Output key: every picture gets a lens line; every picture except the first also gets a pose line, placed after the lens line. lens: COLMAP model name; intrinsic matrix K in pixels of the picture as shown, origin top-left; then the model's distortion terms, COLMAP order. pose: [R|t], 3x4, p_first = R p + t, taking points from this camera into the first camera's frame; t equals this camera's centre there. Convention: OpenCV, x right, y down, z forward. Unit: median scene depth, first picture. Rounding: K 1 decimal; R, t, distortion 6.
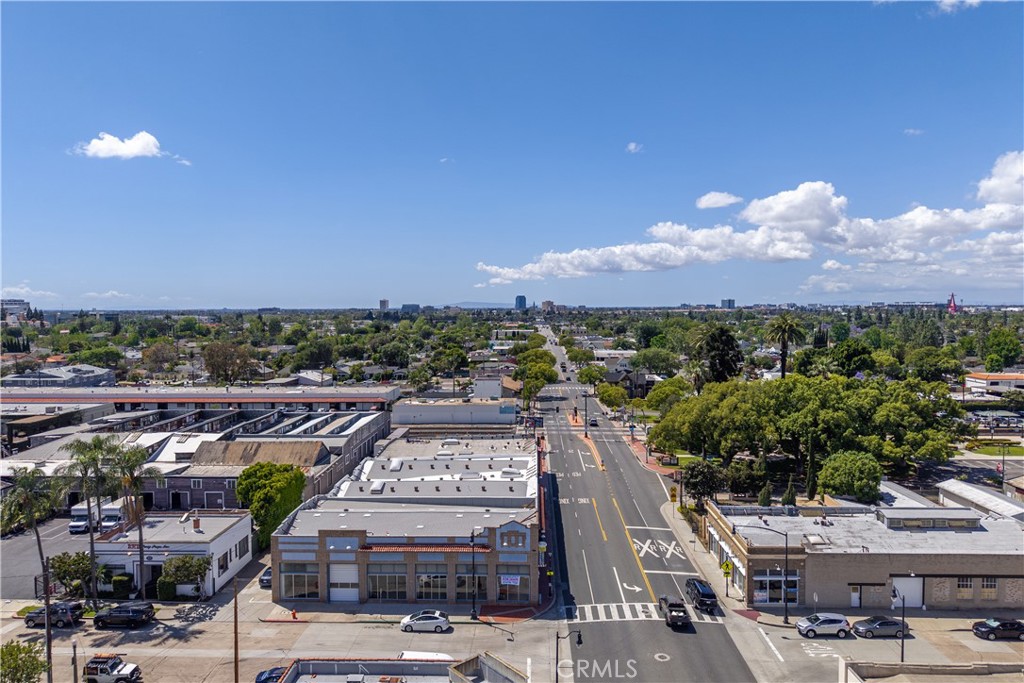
lens RADIAL K [[705.8, 0, 483.4], [0, 705.8, 336.8], [0, 0, 1]] dist [0.012387, -0.003619]
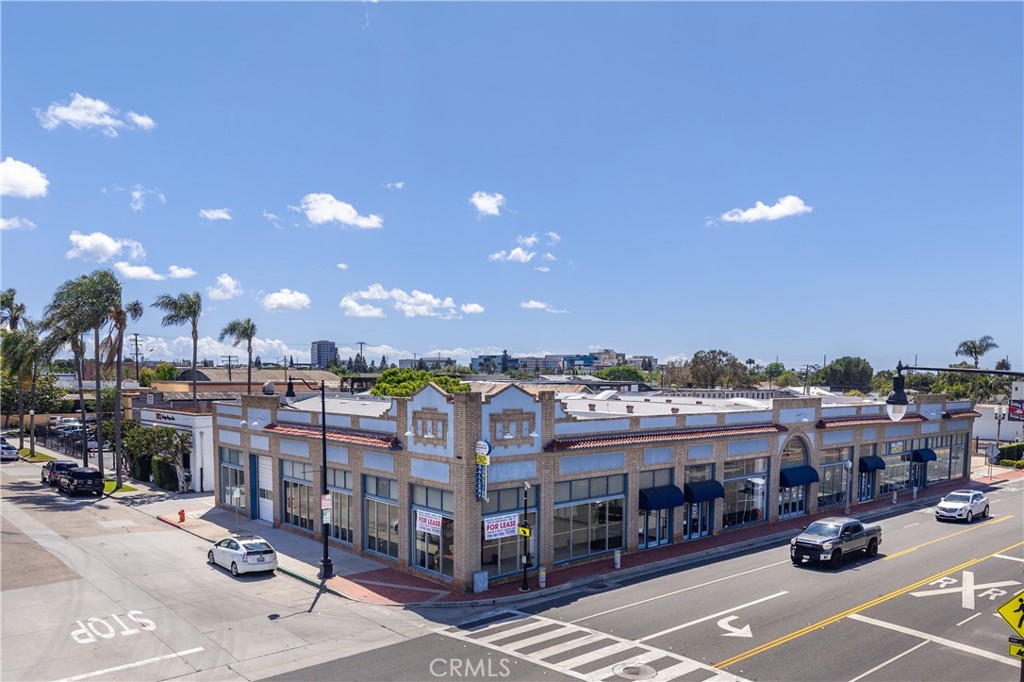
lens RADIAL K [[784.8, 0, 514.4], [0, 784.8, 433.2], [0, 0, 1]] dist [0.033361, -0.006966]
pose [[0.724096, 0.082863, -0.684704, 0.386304], [-0.054179, 0.996523, 0.063303, 0.245610], [0.687568, -0.008741, 0.726067, 0.658691]]
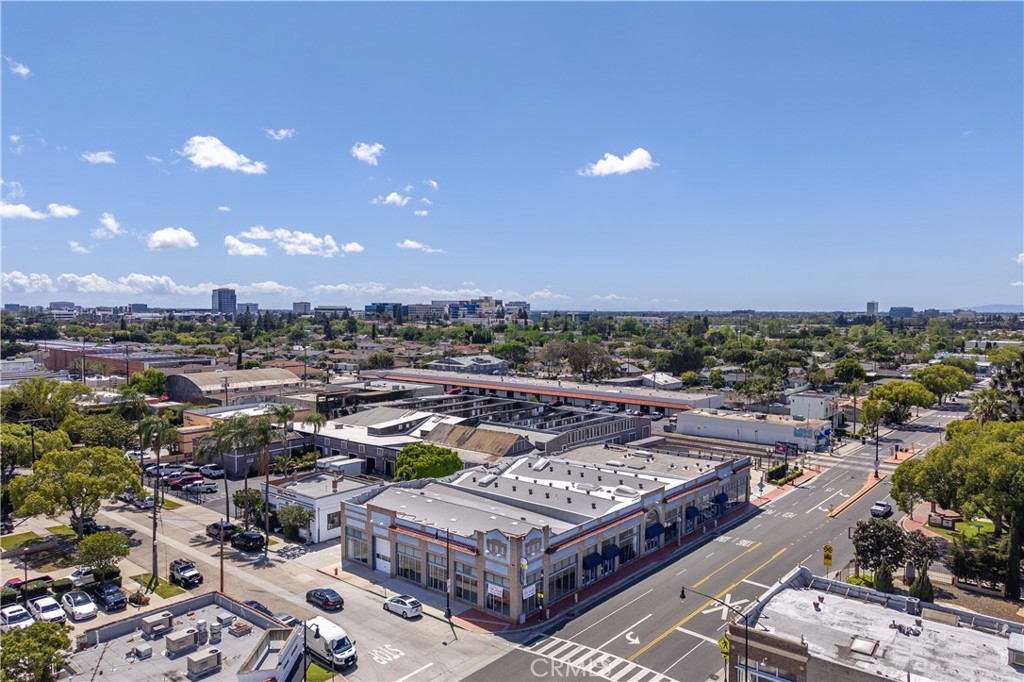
lens RADIAL K [[705.8, 0, 483.4], [0, 705.8, 336.3], [0, 0, 1]] dist [0.012387, -0.003619]
pose [[0.797429, 0.038560, -0.602180, 0.570635], [-0.041503, 0.999098, 0.009015, -0.010710], [0.601984, 0.017804, 0.798310, 0.202868]]
